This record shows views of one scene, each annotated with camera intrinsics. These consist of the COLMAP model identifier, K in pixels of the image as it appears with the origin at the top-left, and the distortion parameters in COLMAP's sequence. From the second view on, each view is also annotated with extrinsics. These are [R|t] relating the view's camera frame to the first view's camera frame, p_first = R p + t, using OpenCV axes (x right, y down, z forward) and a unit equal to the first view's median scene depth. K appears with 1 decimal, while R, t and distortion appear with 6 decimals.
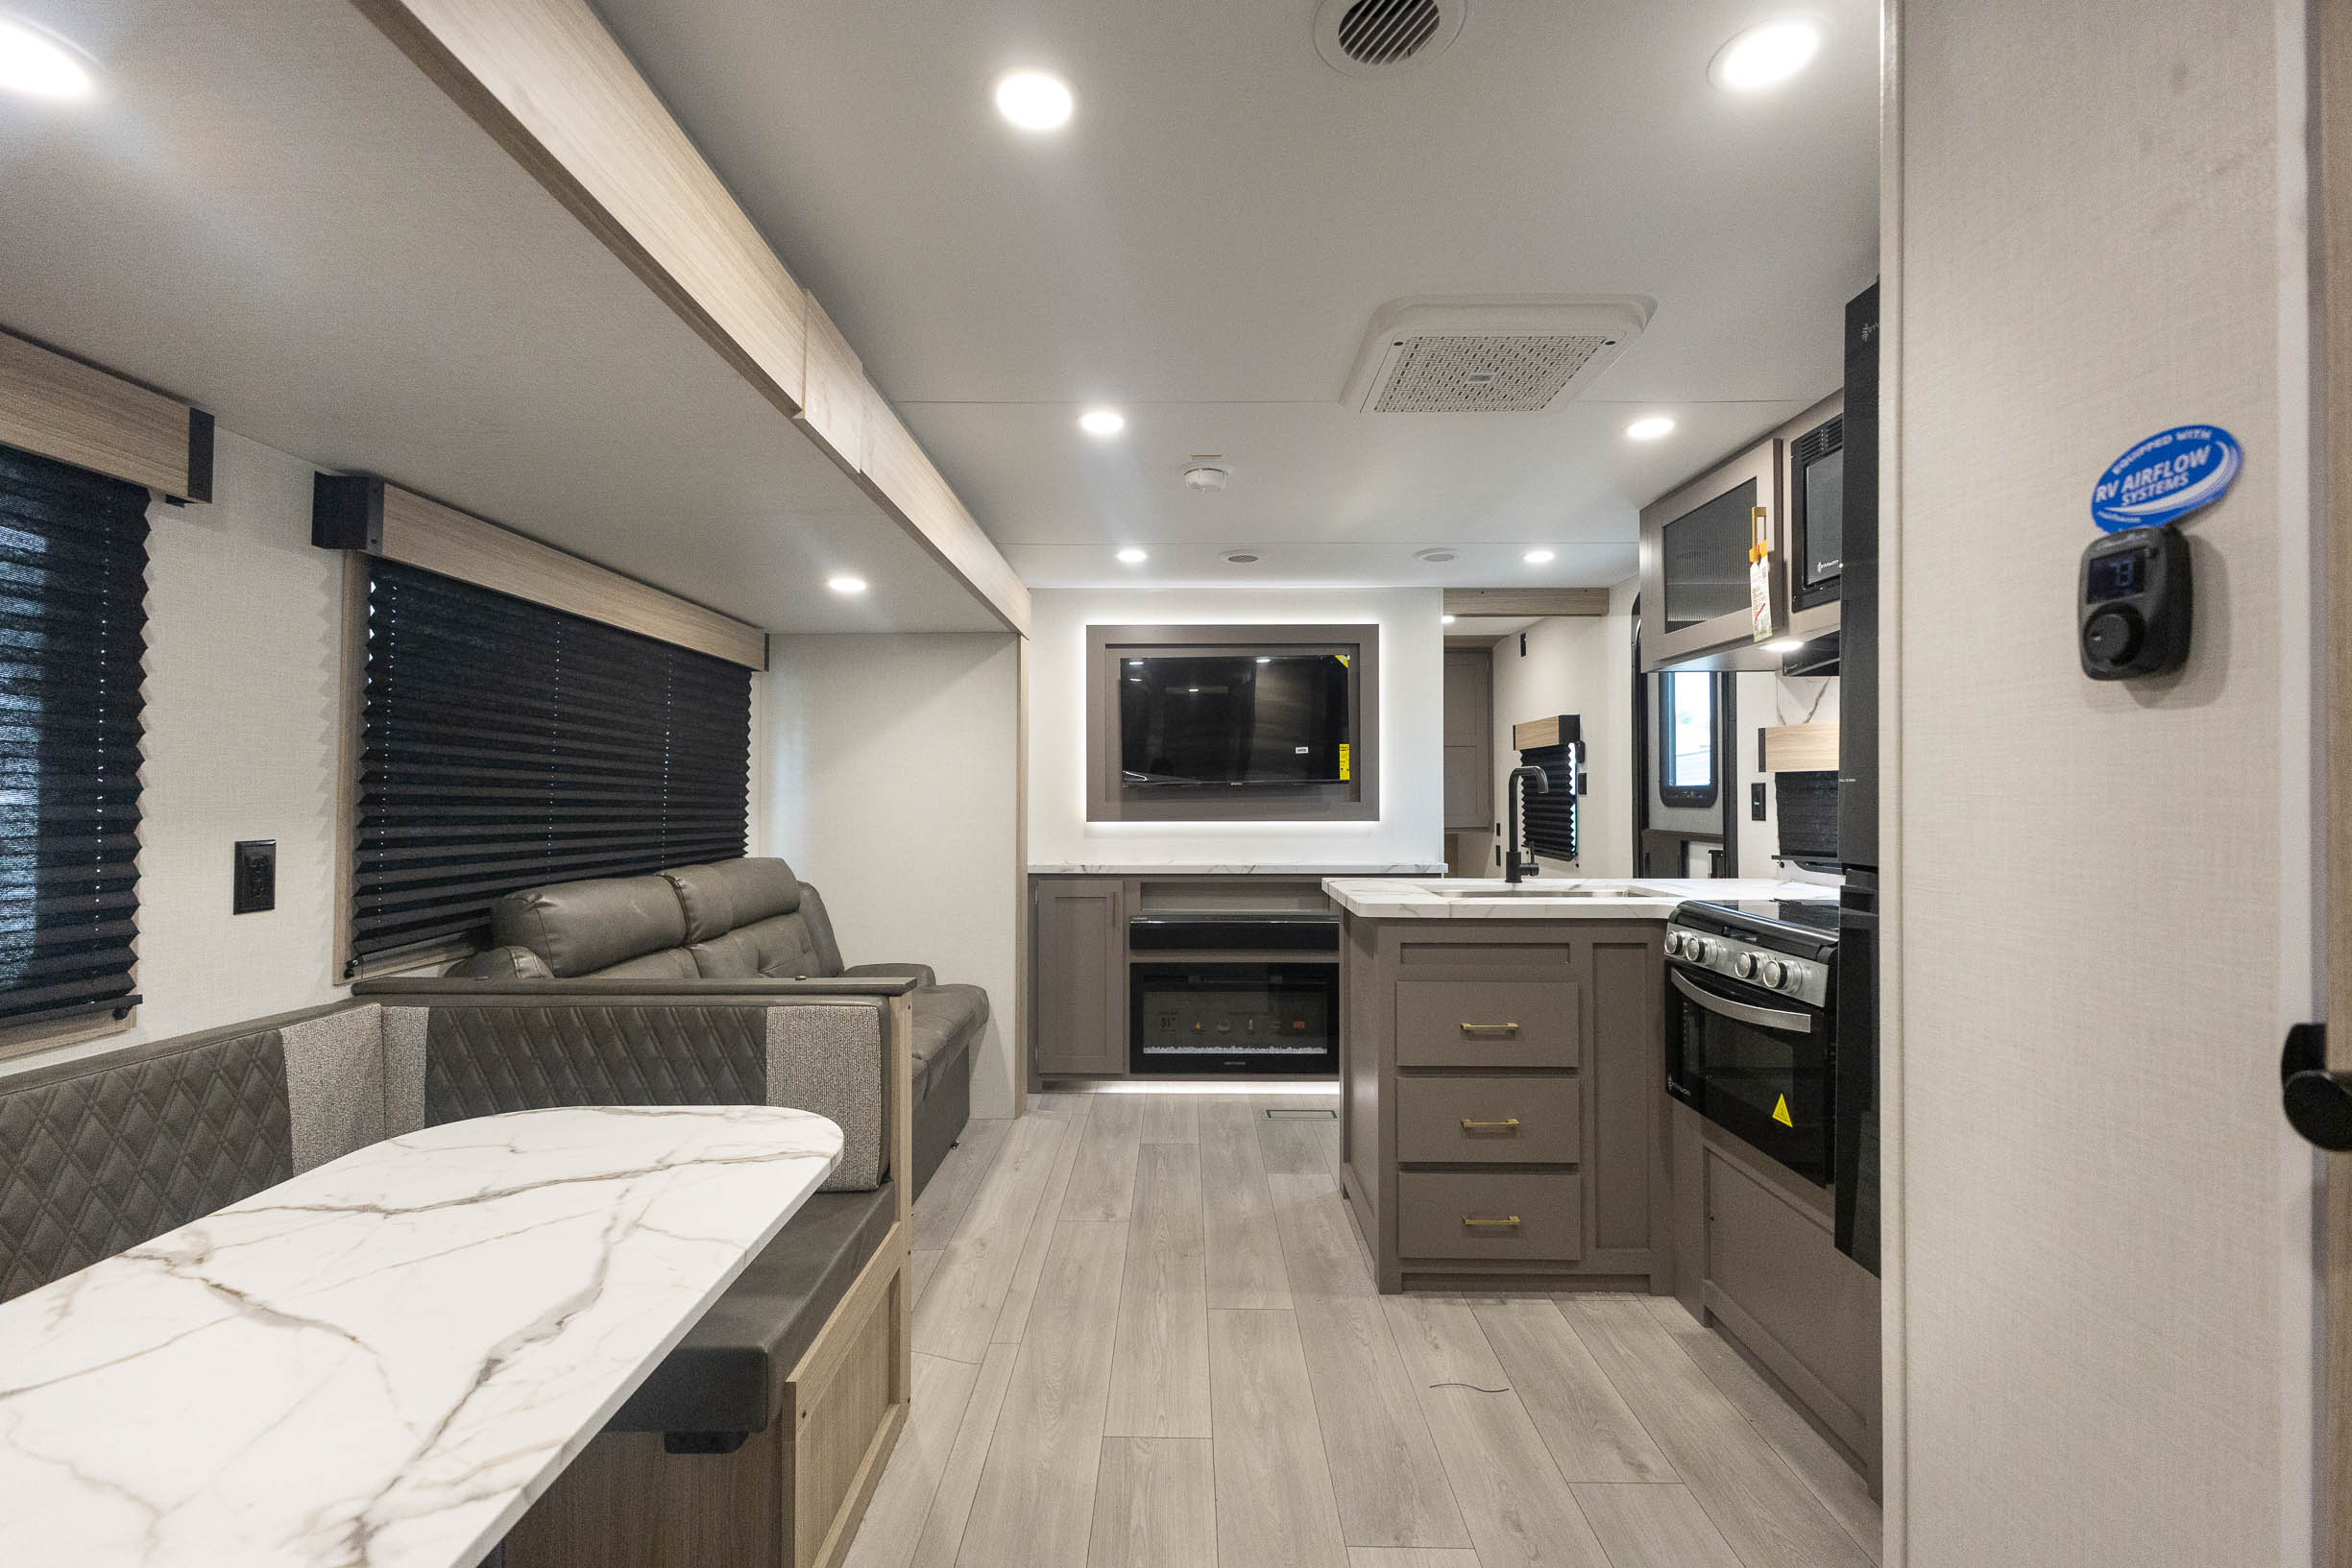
lens RADIAL K [[1015.3, 0, 1172.5], [0, 1015.3, 785.5], [0, 0, 1]] dist [0.022400, -0.008307]
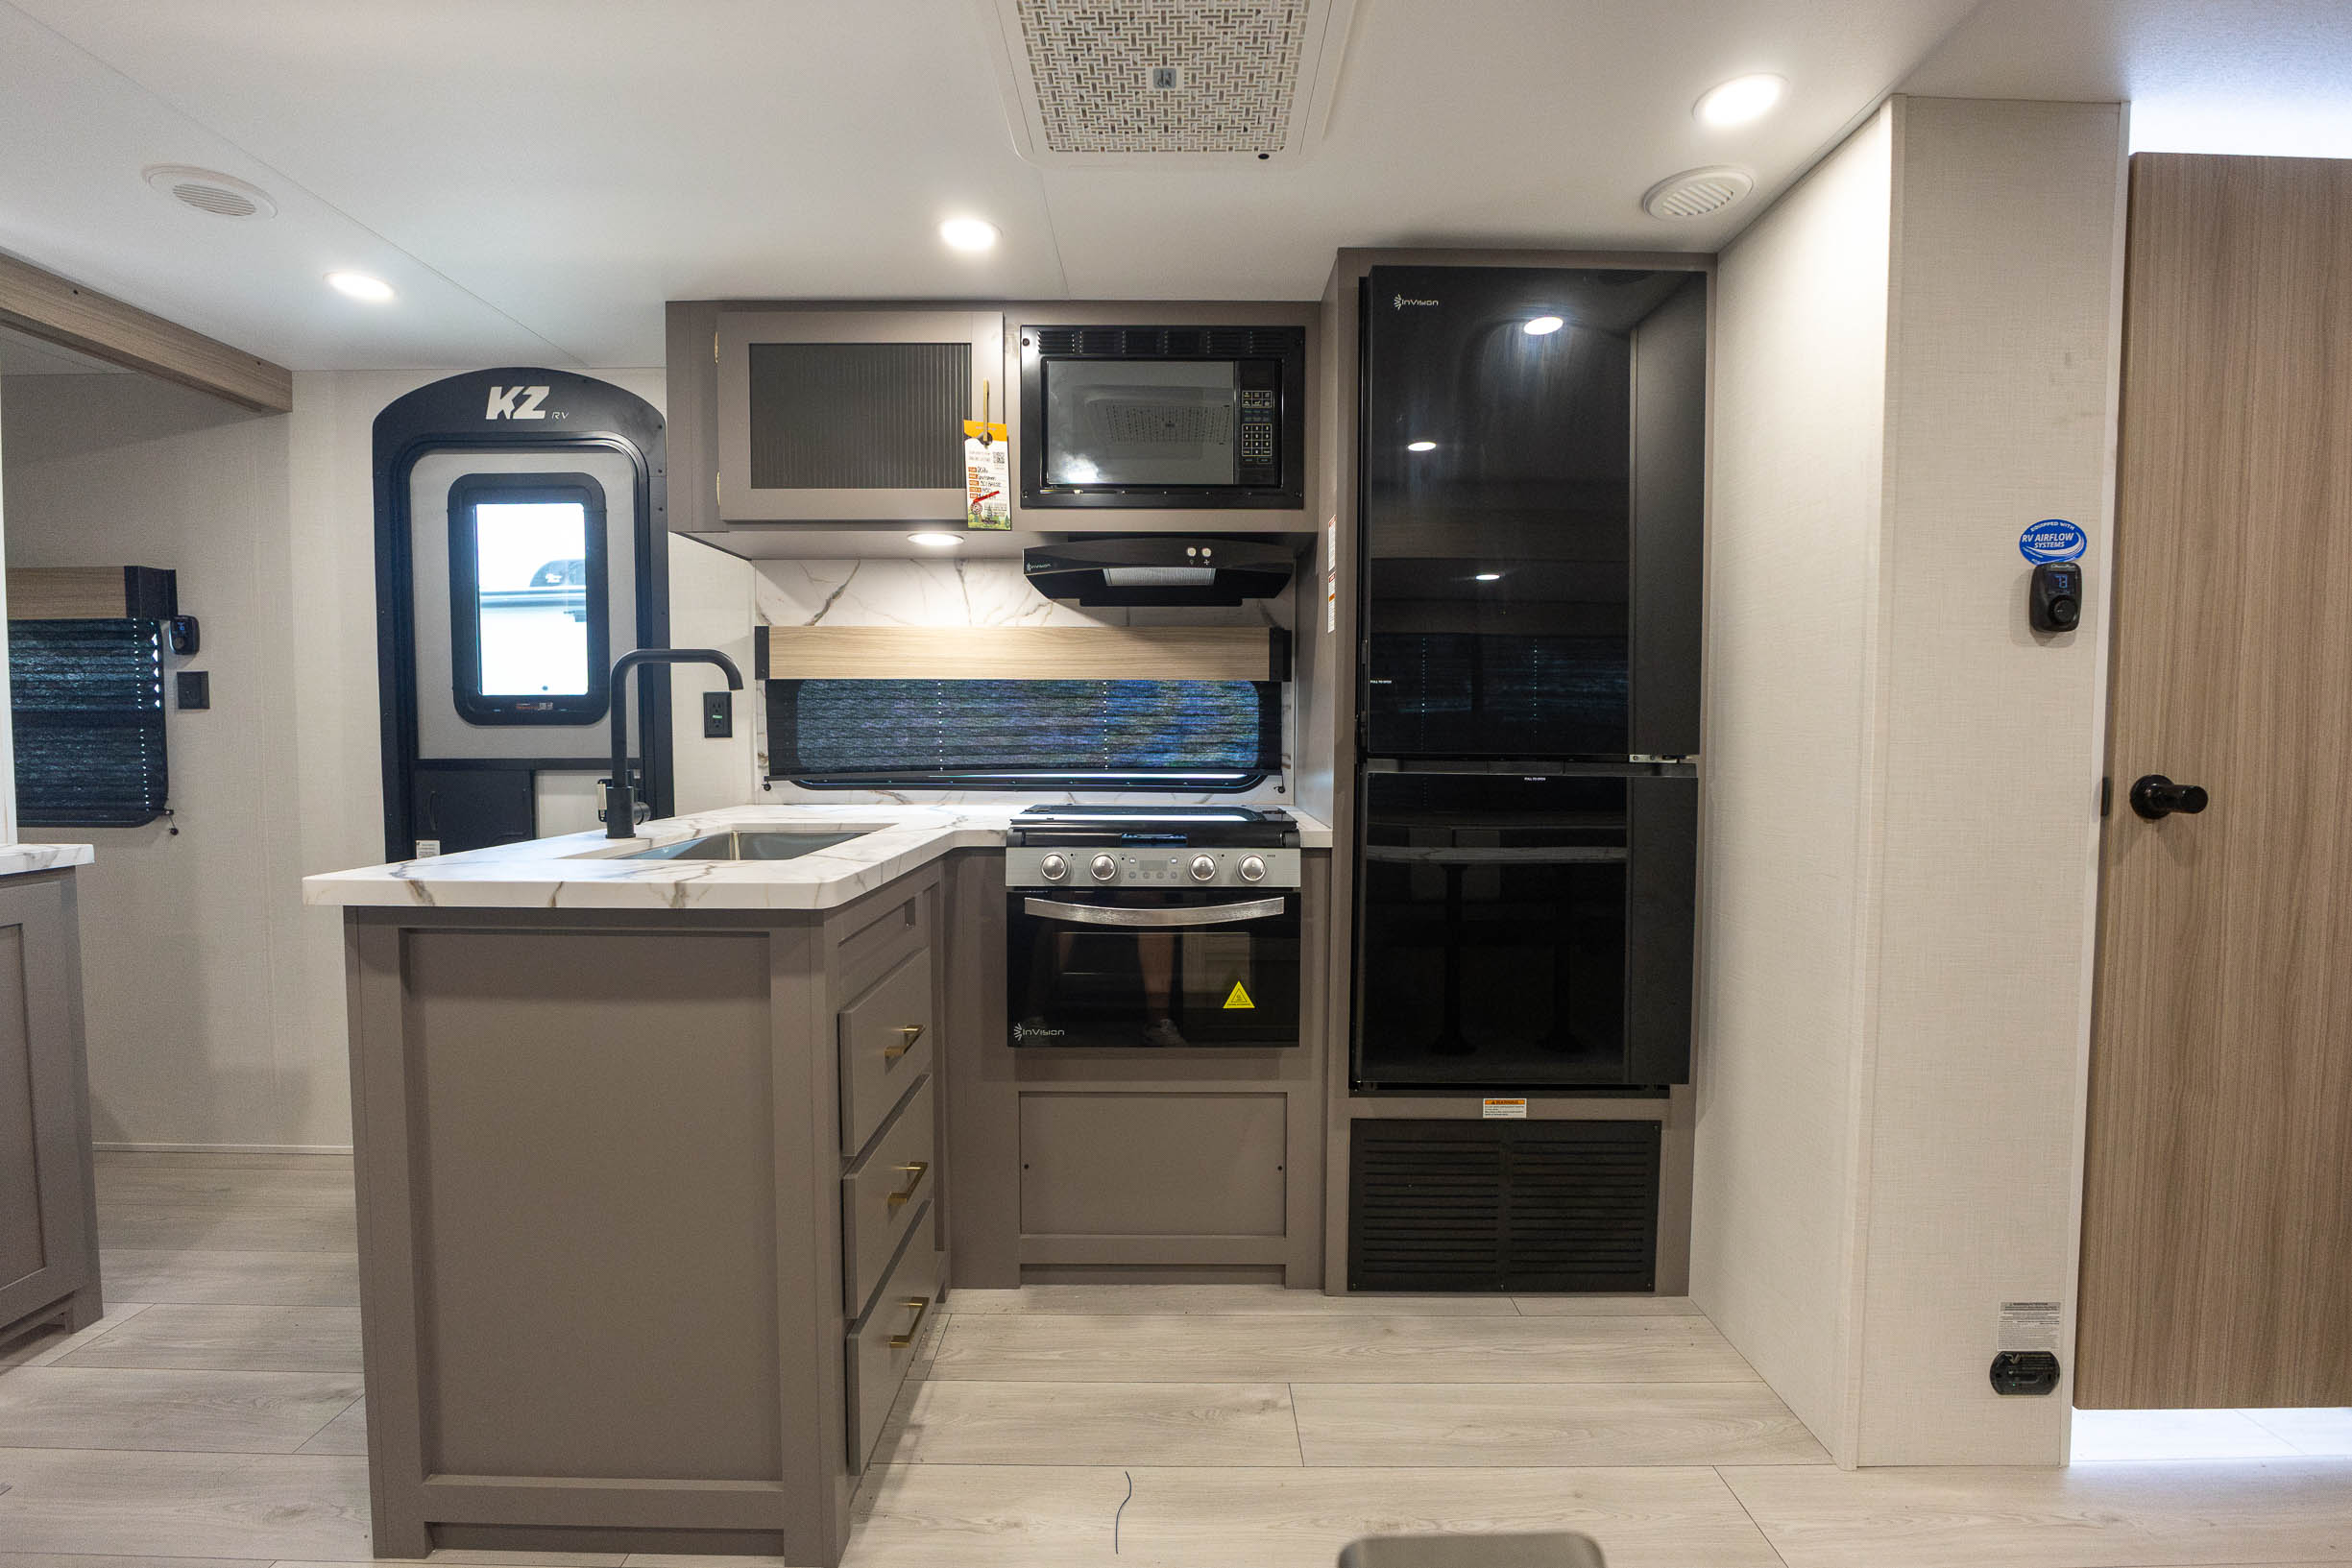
lens RADIAL K [[1023.8, 0, 1164.1], [0, 1023.8, 778.6], [0, 0, 1]] dist [-0.020409, 0.000944]
pose [[-0.005788, -0.046066, 0.998922, -0.356003], [-0.007949, 0.998909, 0.046019, 0.036522], [-0.999952, -0.007674, -0.006148, 0.872510]]
